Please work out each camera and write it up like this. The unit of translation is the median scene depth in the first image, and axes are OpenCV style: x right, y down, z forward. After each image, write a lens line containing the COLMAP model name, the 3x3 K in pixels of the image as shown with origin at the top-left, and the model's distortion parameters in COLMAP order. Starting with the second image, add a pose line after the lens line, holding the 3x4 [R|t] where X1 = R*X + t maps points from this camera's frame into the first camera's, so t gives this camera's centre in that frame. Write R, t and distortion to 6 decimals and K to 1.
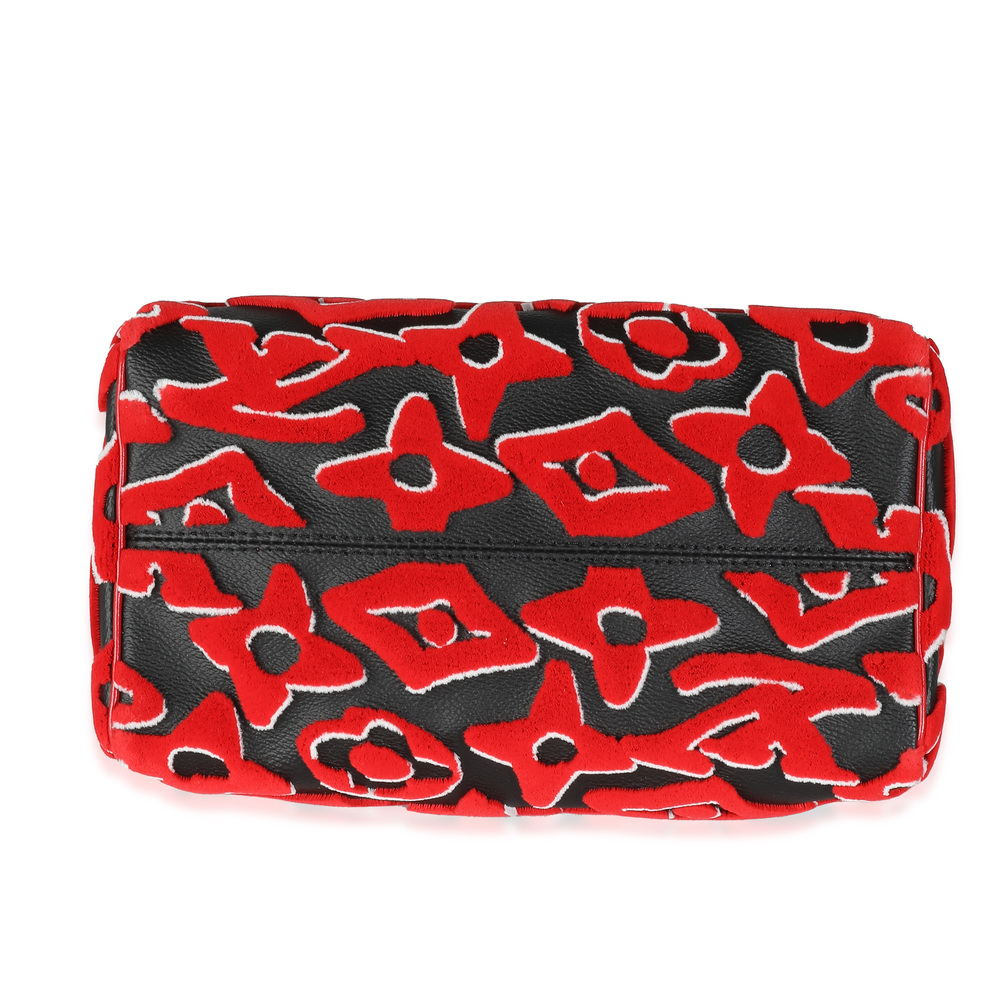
lens RADIAL K [[1949.7, 0, 500.0], [0, 1949.7, 500.0], [0, 0, 1]] dist [0.089835, 0.065610]
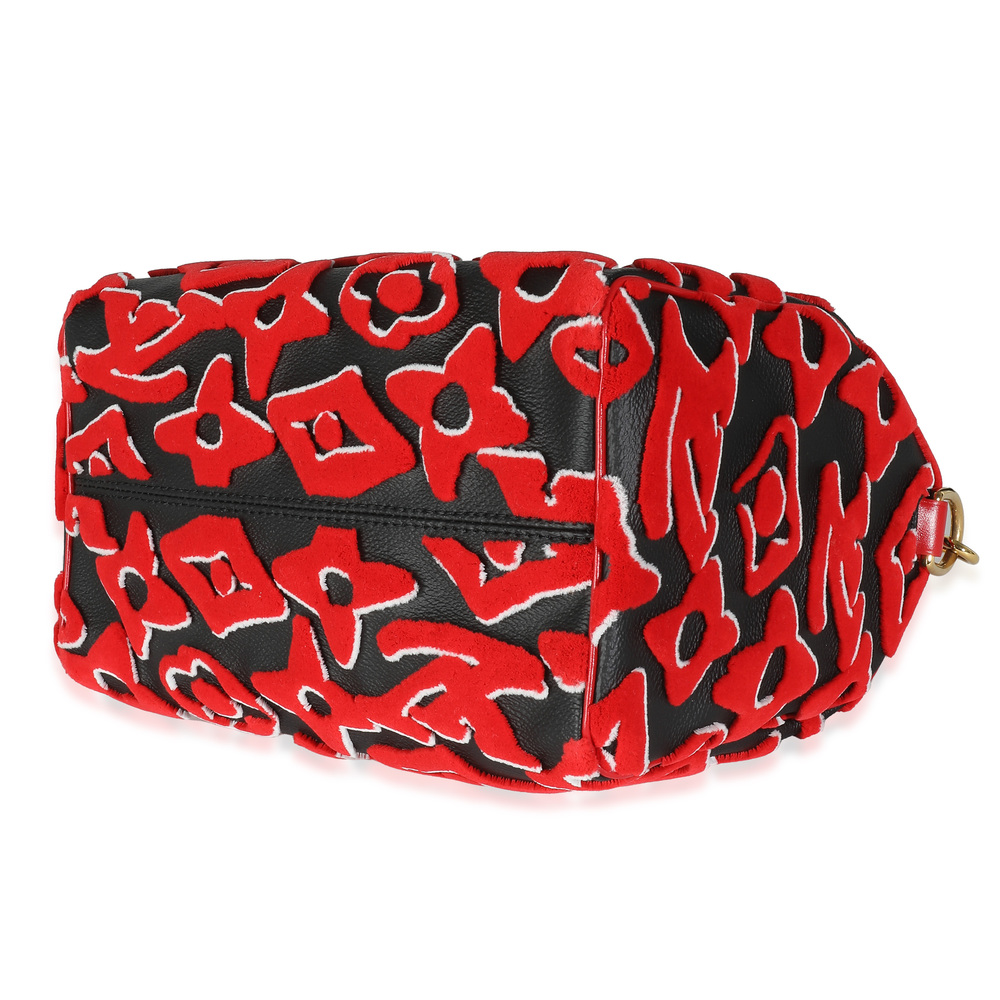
lens RADIAL K [[1949.7, 0, 500.0], [0, 1949.7, 500.0], [0, 0, 1]] dist [0.089835, 0.065610]
pose [[0.751391, 0.030295, -0.659162, 0.773889], [0.012097, 0.998145, 0.059665, -0.037842], [0.659747, -0.052806, 0.749630, 0.304954]]
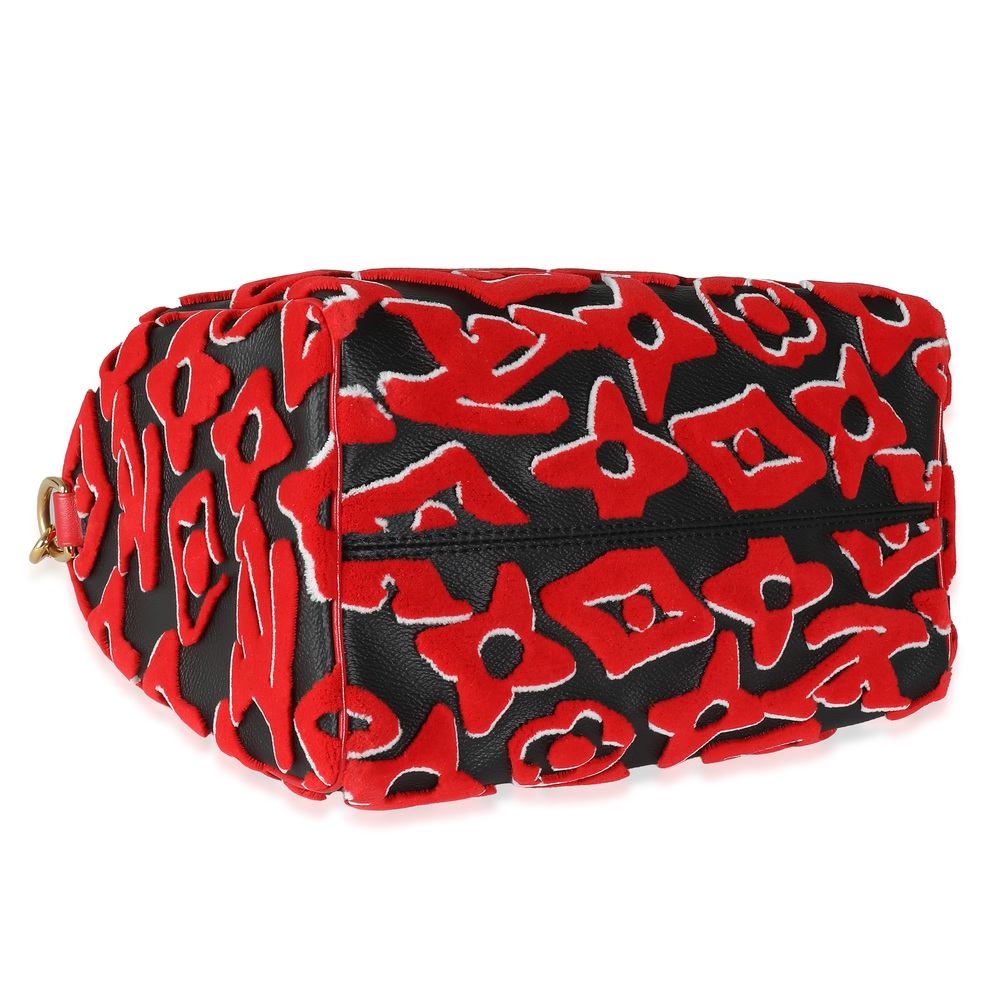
lens RADIAL K [[1949.7, 0, 500.0], [0, 1949.7, 500.0], [0, 0, 1]] dist [0.089835, 0.065610]
pose [[0.791431, -0.074085, 0.606752, -0.688765], [0.017534, 0.994971, 0.098616, -0.091601], [-0.611007, -0.067410, 0.788750, 0.255135]]
